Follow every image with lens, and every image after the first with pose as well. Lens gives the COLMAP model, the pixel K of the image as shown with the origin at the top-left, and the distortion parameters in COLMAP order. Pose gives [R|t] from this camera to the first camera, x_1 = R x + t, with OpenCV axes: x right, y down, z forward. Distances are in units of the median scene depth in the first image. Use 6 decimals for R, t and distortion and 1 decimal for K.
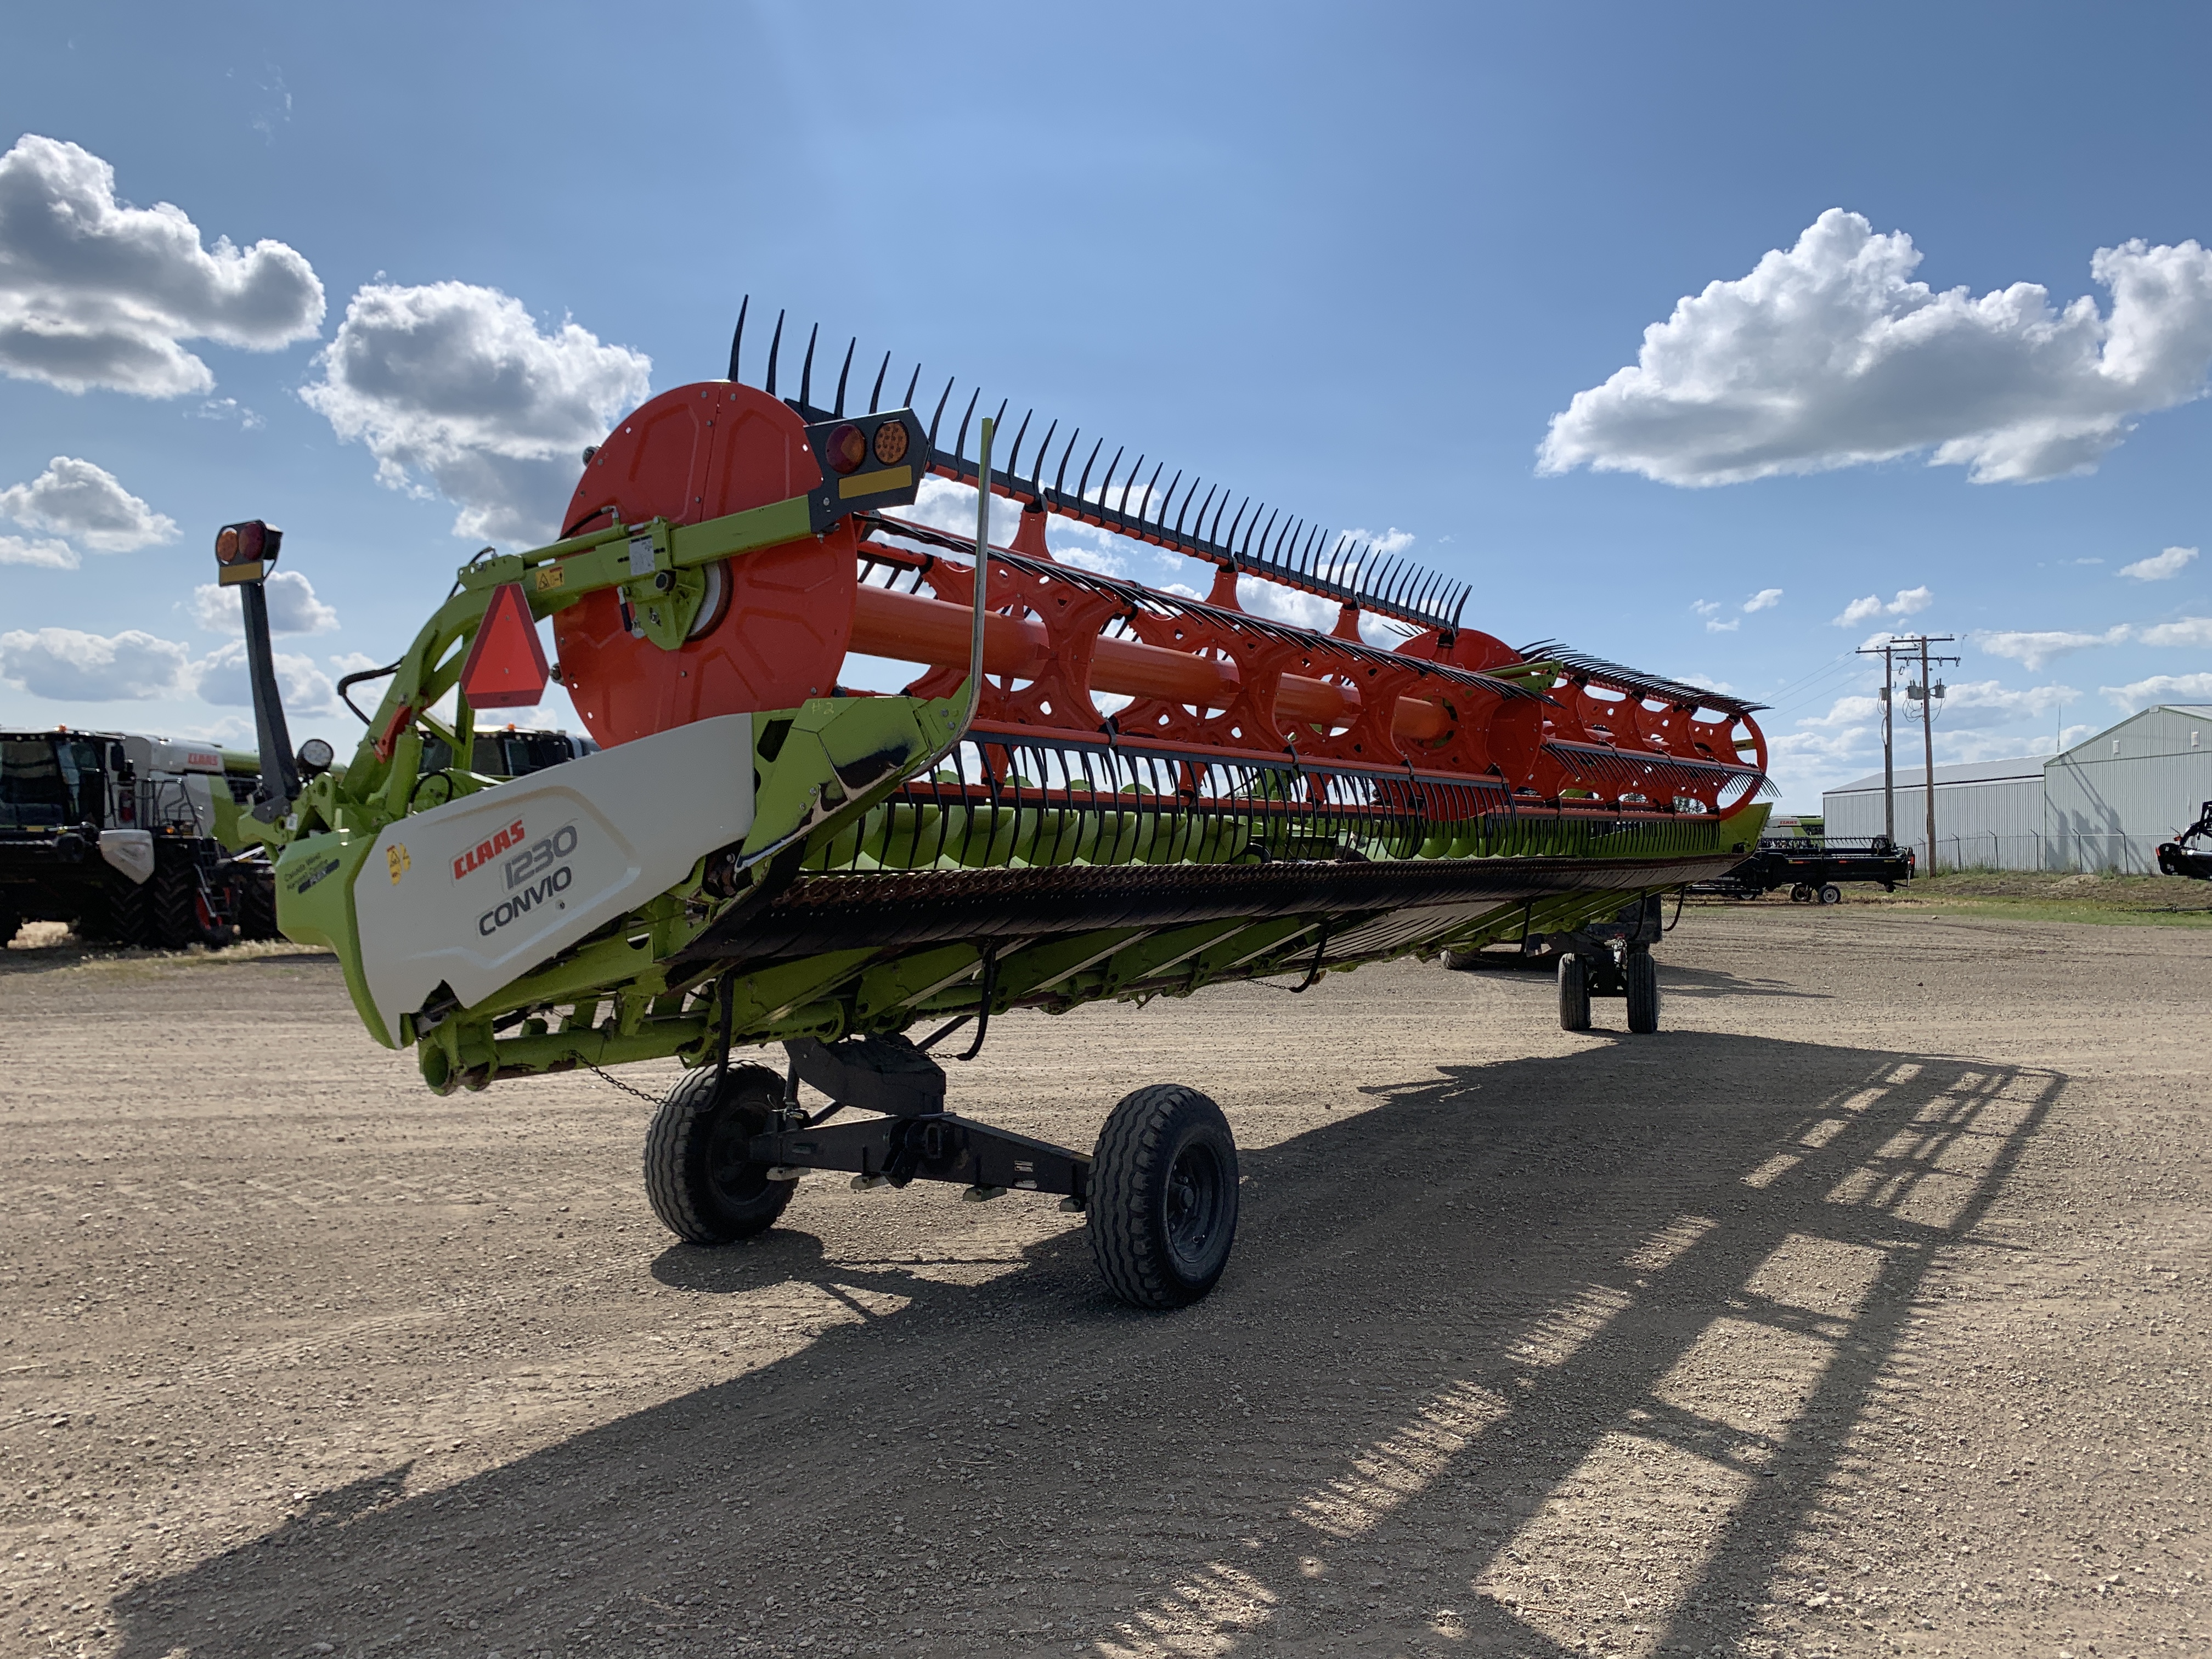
lens RADIAL K [[1724.4, 0, 1106.0], [0, 1724.4, 829.5], [0, 0, 1]] dist [-0.003230, -0.003298]
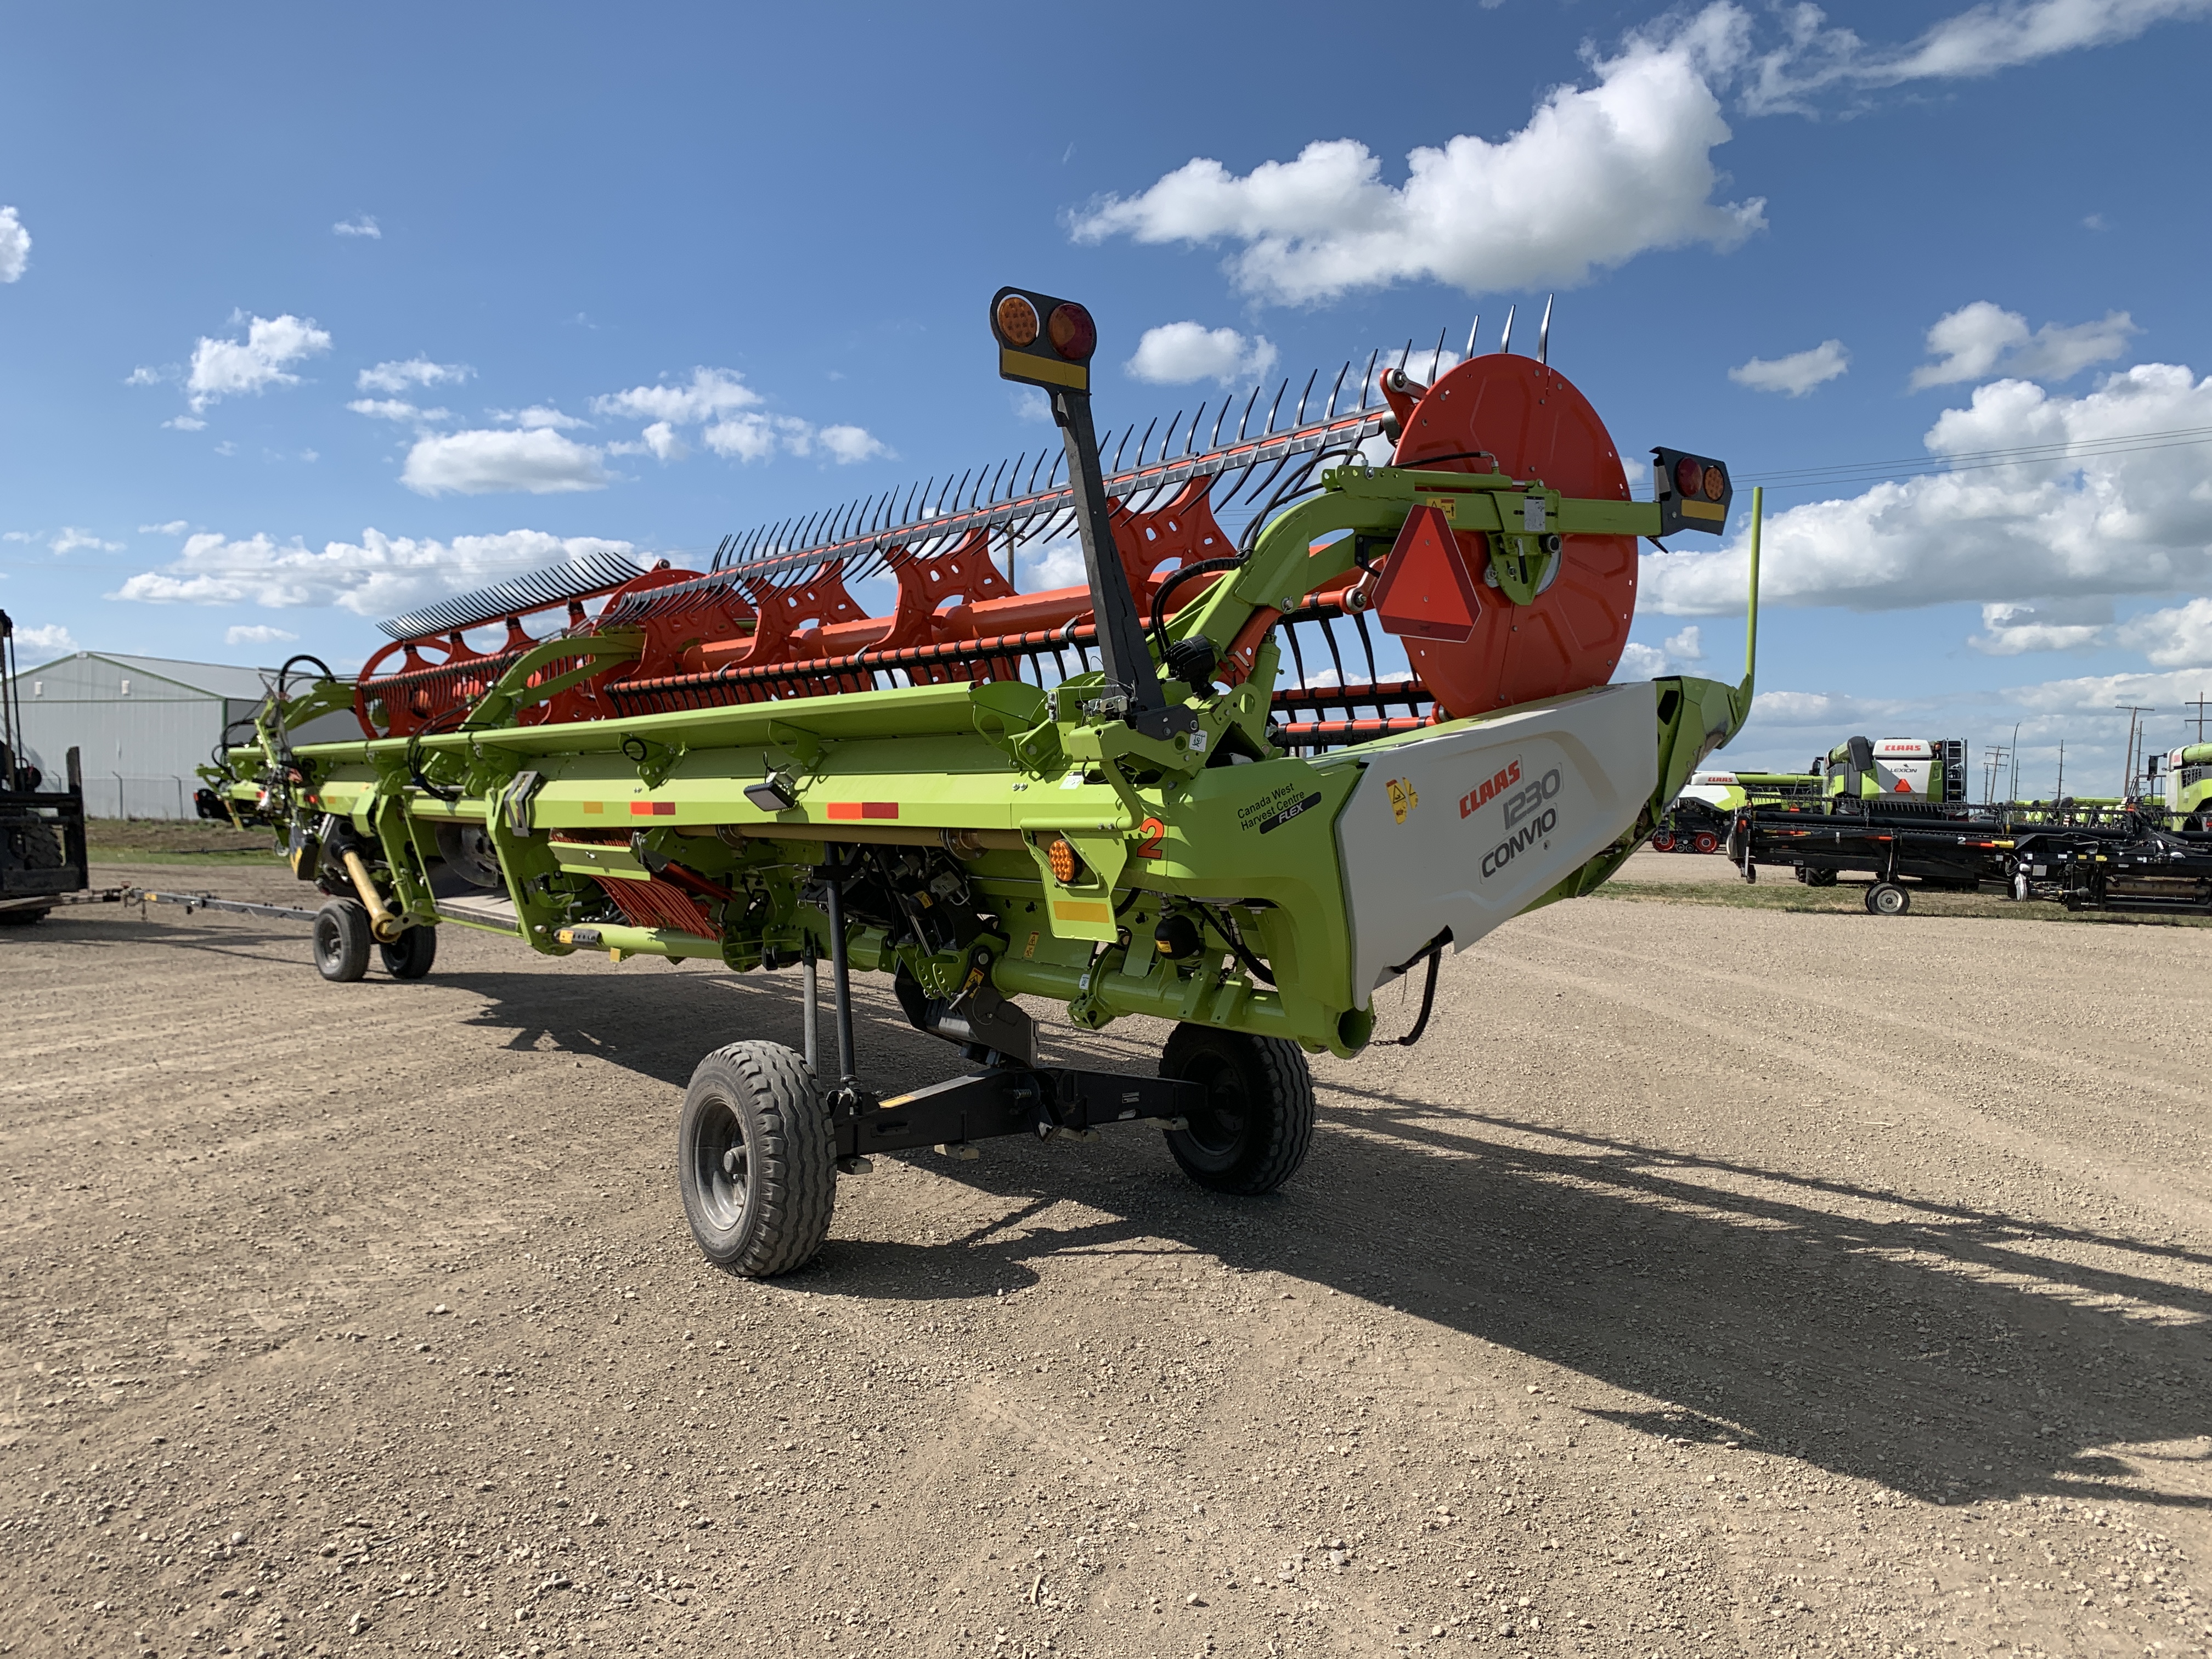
lens RADIAL K [[1708.4, 0, 1106.0], [0, 1708.4, 829.5], [0, 0, 1]] dist [0.003457, 0.002660]
pose [[0.389078, 0.004497, 0.921194, -1.157336], [-0.034467, 0.999359, 0.009679, 0.028459], [-0.920560, -0.035517, 0.388983, 0.717918]]
